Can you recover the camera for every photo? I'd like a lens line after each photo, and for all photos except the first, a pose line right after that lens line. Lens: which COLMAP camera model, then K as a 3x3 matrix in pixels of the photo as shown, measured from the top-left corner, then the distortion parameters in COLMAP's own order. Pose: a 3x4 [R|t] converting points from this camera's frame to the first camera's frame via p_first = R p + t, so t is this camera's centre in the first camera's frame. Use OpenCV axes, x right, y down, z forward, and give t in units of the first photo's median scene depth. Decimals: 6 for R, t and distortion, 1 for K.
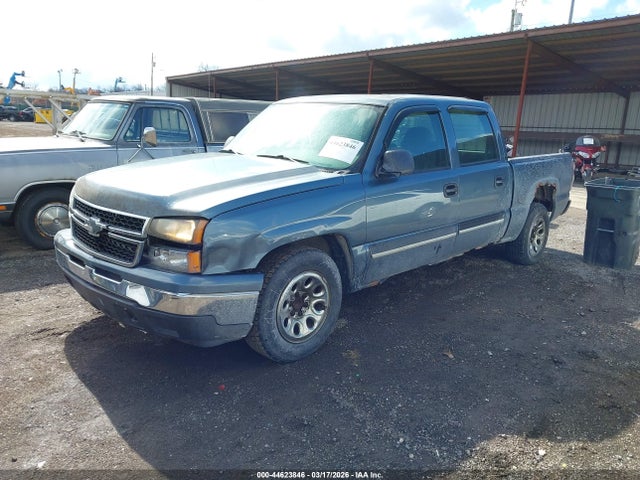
lens RADIAL K [[535.8, 0, 320.0], [0, 535.8, 228.2], [0, 0, 1]] dist [0.050156, -0.001922]
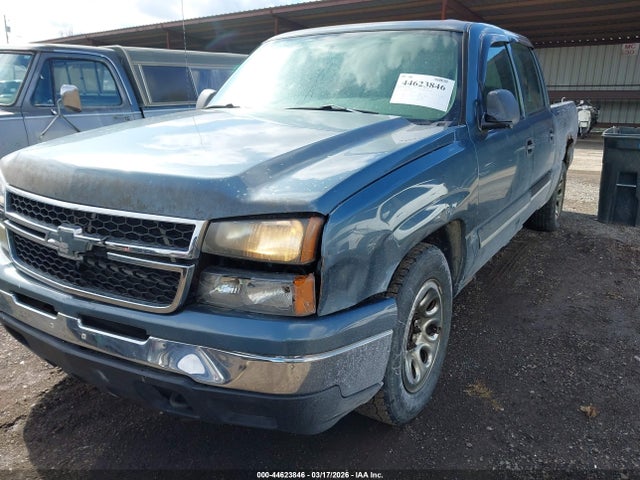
lens RADIAL K [[534.3, 0, 324.1], [0, 534.3, 239.2], [0, 0, 1]] dist [0.005203, 0.005726]
pose [[0.974341, -0.090601, 0.206036, -0.274156], [0.075221, 0.993846, 0.081311, -0.030747], [-0.212135, -0.063727, 0.975160, 0.410163]]
